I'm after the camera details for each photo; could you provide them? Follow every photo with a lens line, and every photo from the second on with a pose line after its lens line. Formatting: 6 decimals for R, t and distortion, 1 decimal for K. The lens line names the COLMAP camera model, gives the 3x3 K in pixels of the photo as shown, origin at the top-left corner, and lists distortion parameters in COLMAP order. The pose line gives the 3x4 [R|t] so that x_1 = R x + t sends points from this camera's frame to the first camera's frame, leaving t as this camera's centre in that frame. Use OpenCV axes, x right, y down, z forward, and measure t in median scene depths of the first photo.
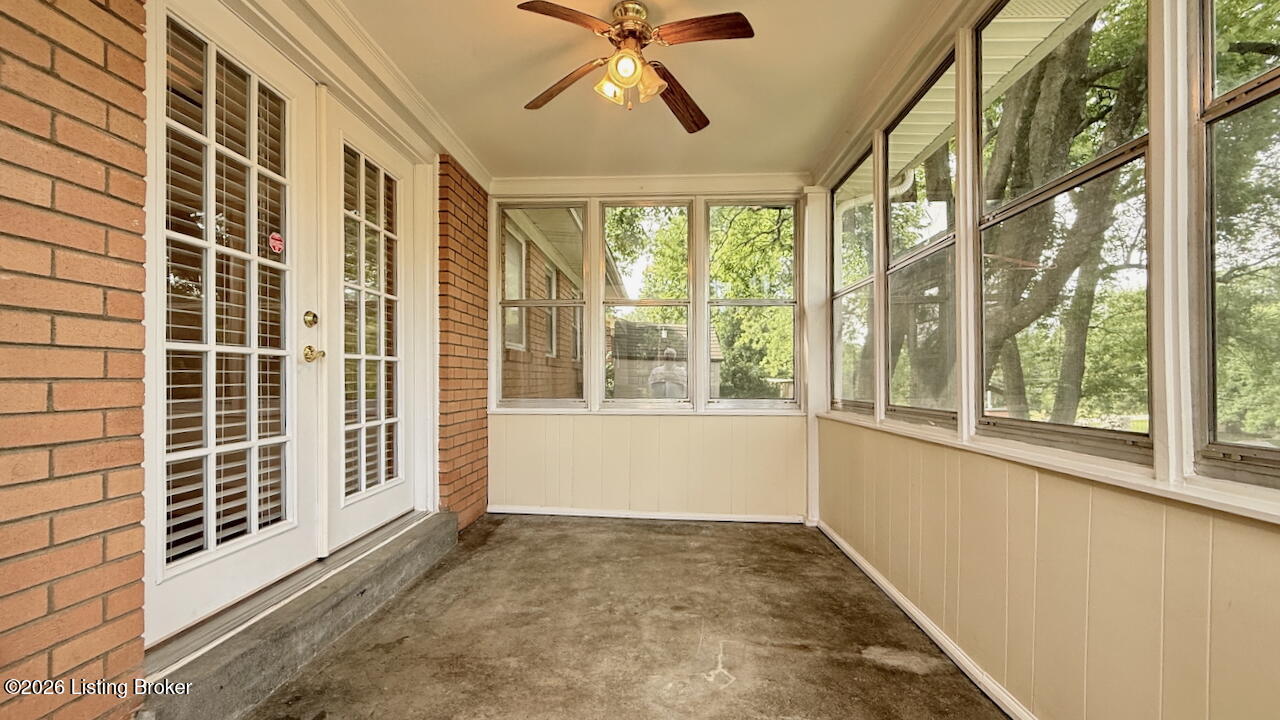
lens RADIAL K [[551.1, 0, 638.0], [0, 551.1, 371.7], [0, 0, 1]] dist [0.001756, 0.000086]
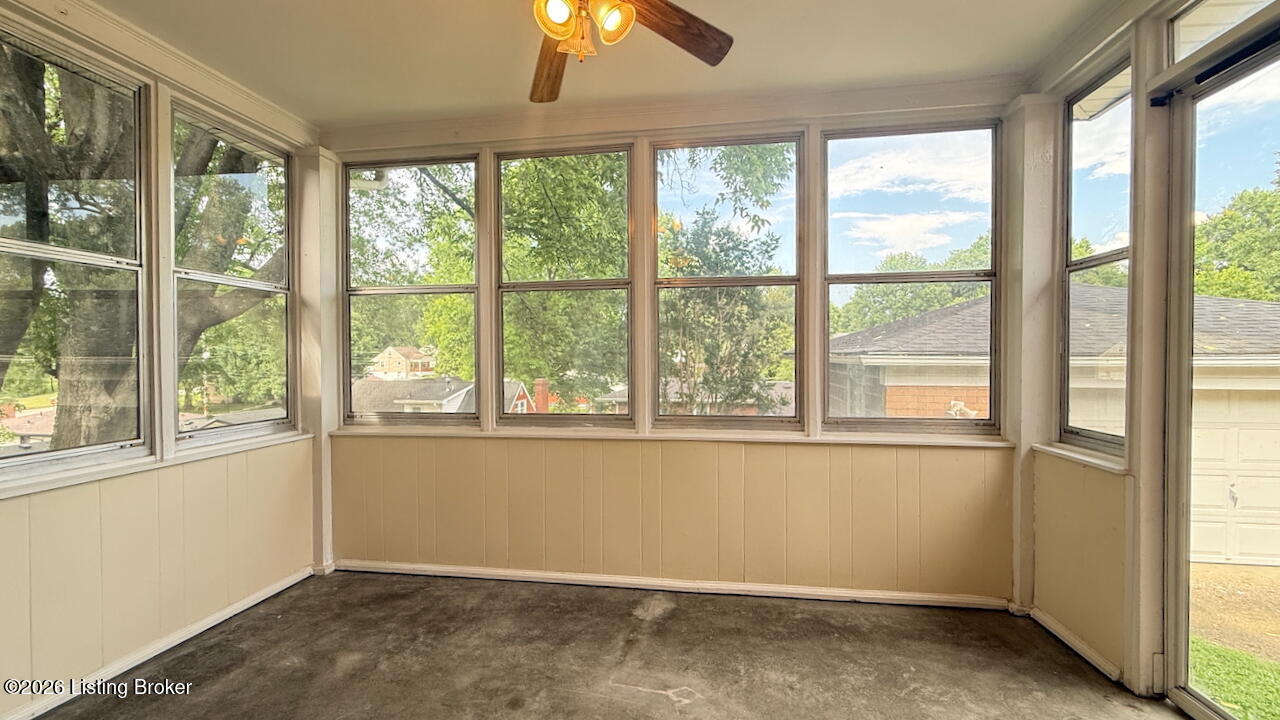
lens RADIAL K [[551.1, 0, 618.0], [0, 551.1, 360.6], [0, 0, 1]] dist [0.001756, 0.000086]
pose [[0.120846, -0.013412, 0.992581, -0.619326], [-0.004305, 0.999892, 0.014035, -0.061916], [-0.992662, -0.005970, 0.120775, 0.698389]]
